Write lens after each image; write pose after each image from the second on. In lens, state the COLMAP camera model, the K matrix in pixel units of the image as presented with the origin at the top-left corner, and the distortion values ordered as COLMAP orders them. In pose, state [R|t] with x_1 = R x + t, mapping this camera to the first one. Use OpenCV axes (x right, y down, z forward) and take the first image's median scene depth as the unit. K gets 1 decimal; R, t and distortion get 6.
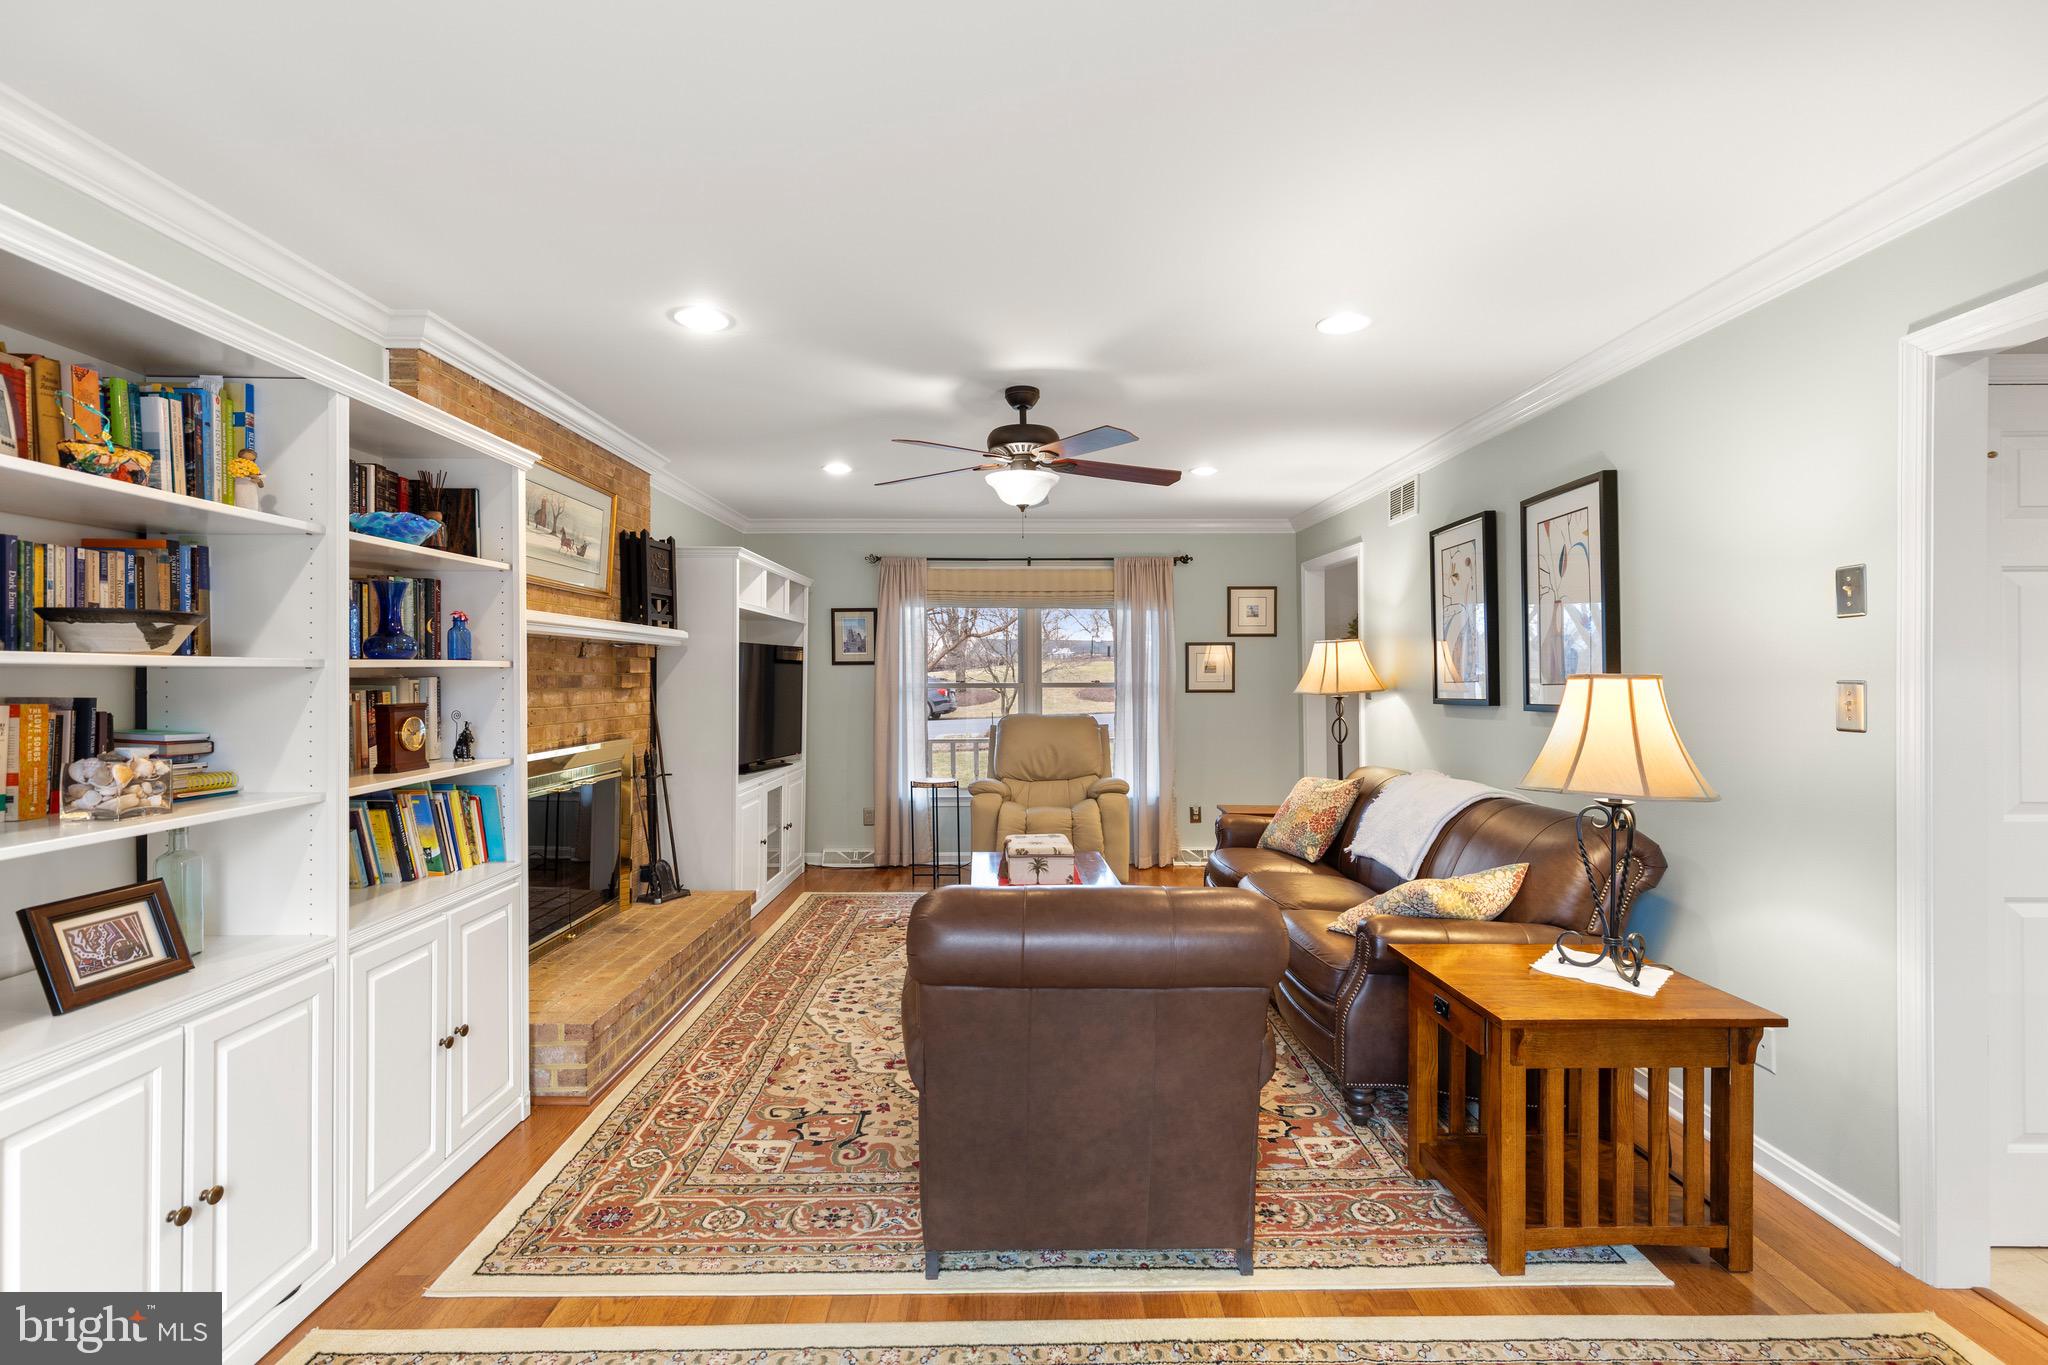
lens RADIAL K [[918.9, 0, 1030.5], [0, 918.9, 674.1], [0, 0, 1]] dist [0.005754, -0.000620]
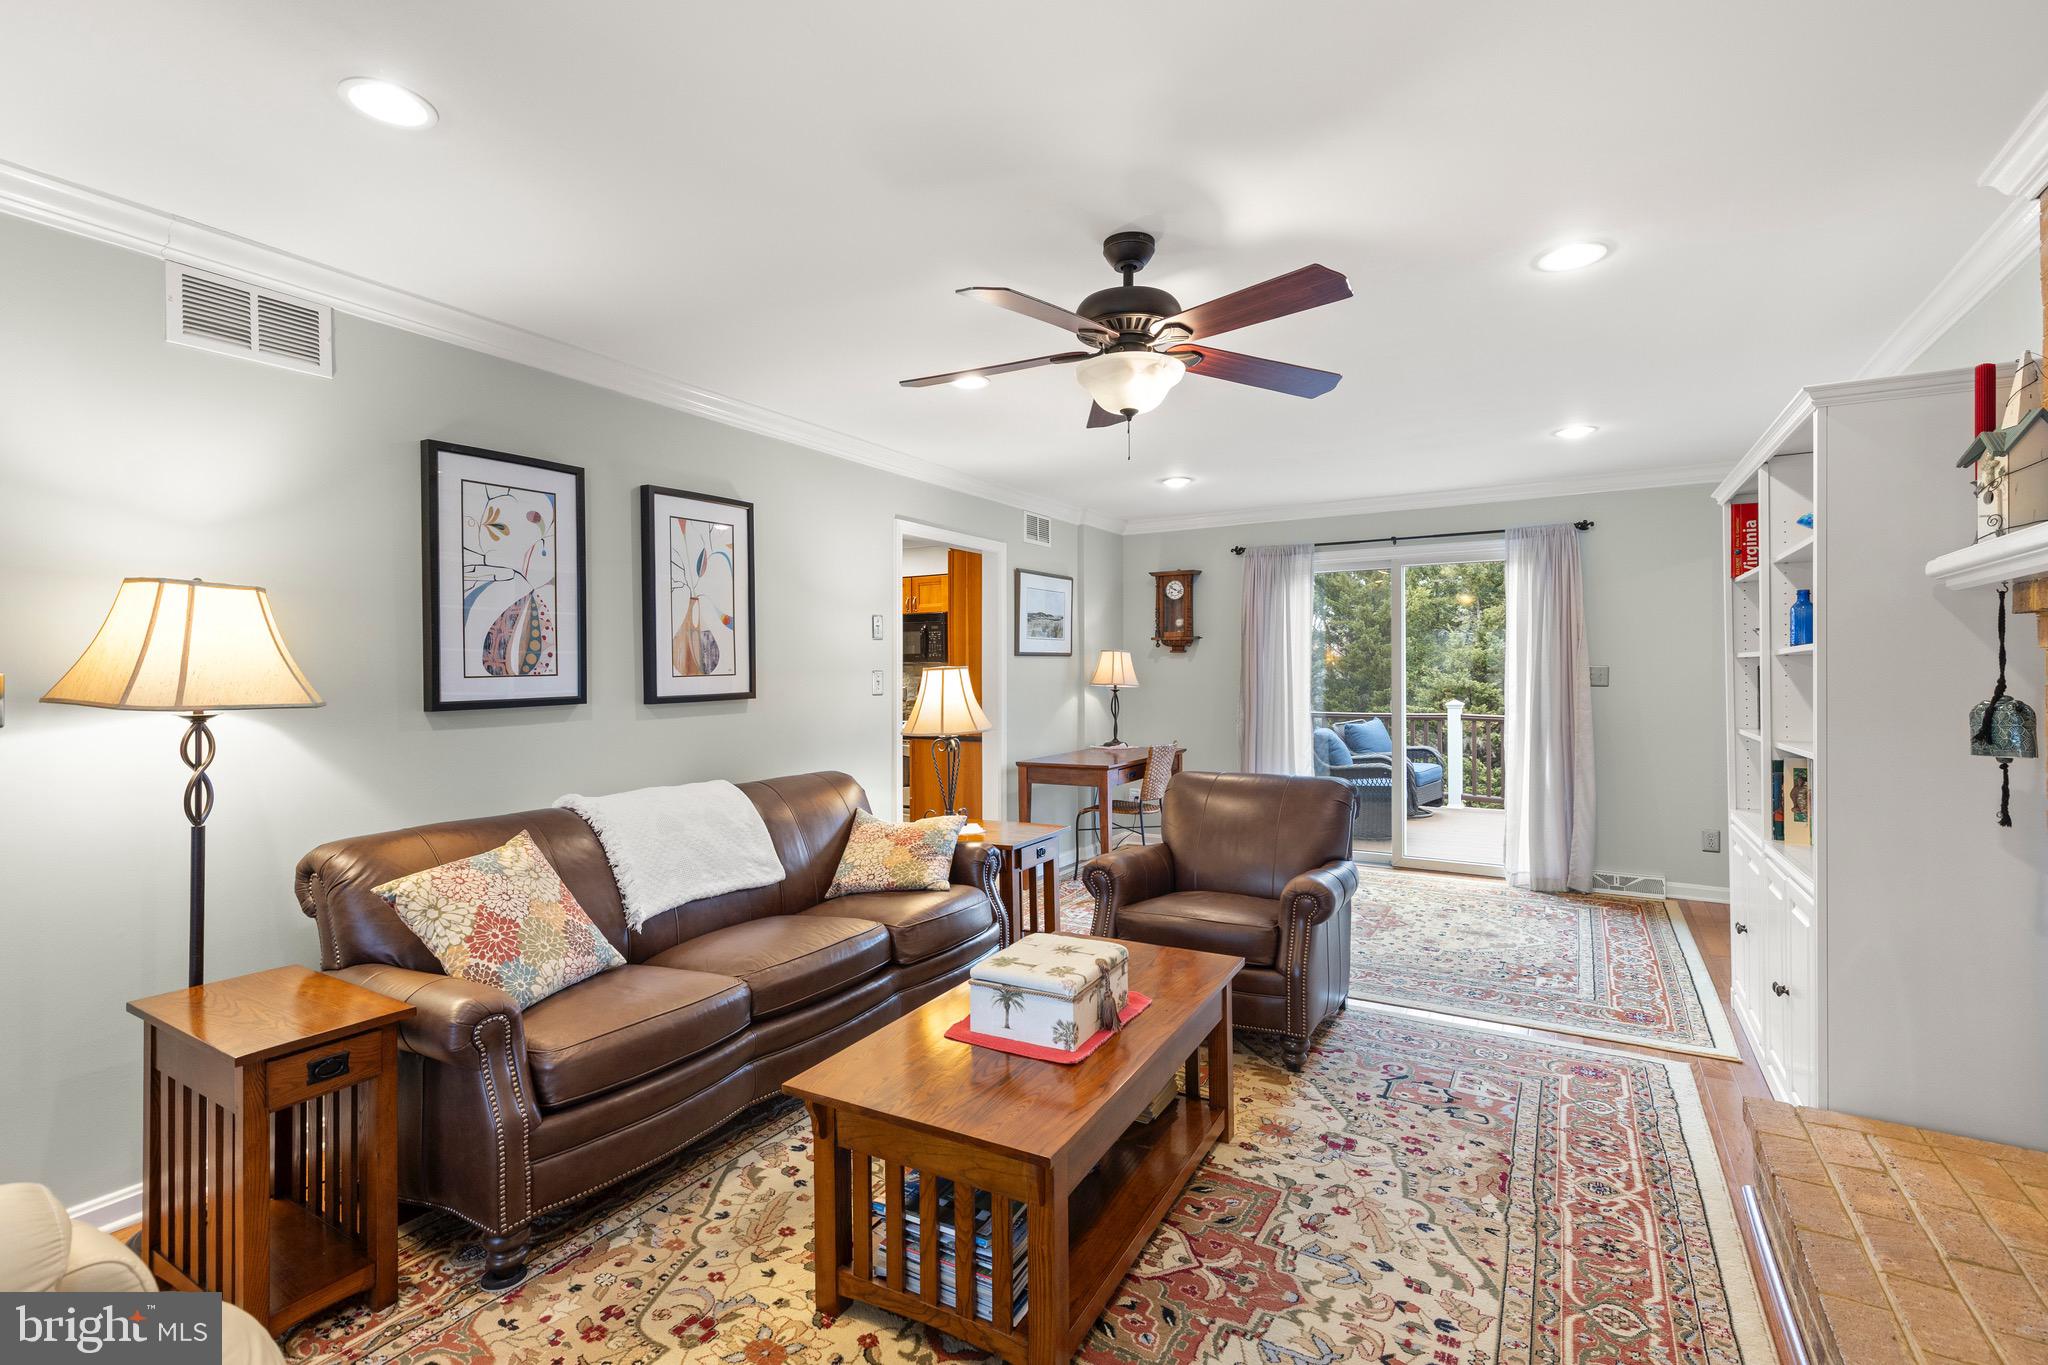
lens RADIAL K [[918.9, 0, 1020.8], [0, 918.9, 668.7], [0, 0, 1]] dist [0.005754, -0.000620]
pose [[-0.846792, 0.006253, 0.531887, -0.325831], [0.004528, 0.999979, -0.004548, 0.009518], [-0.531904, -0.001443, -0.846803, 1.756048]]
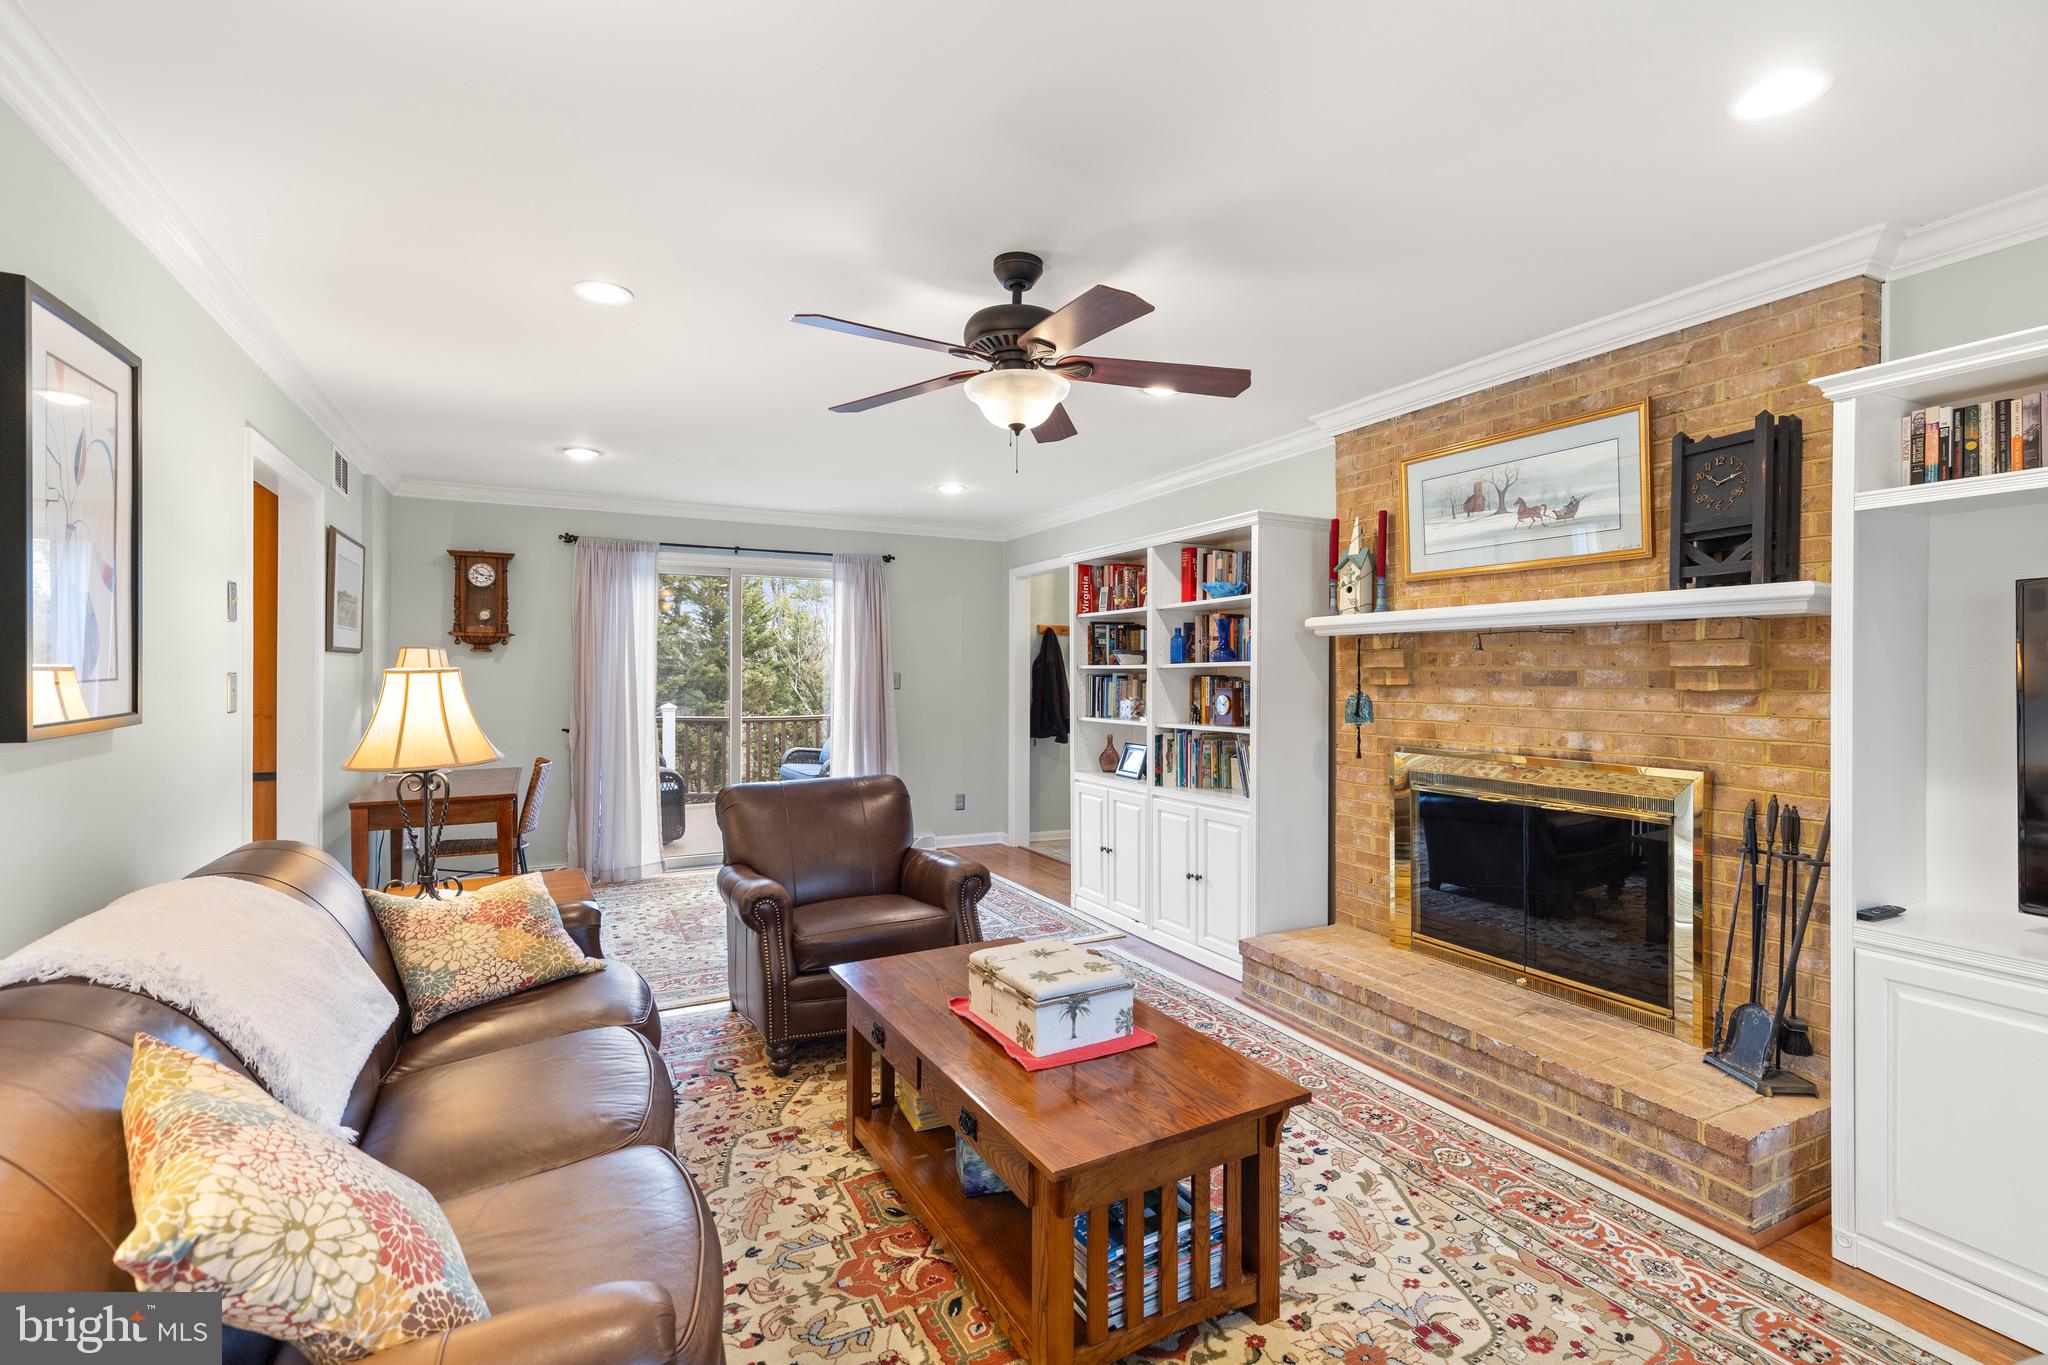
lens RADIAL K [[918.9, 0, 1015.1], [0, 918.9, 676.9], [0, 0, 1]] dist [0.005754, -0.000620]
pose [[-0.900766, -0.000339, -0.434305, 0.323254], [-0.001539, 0.999996, 0.002412, 0.006101], [0.434302, 0.002841, -0.900763, 1.771749]]
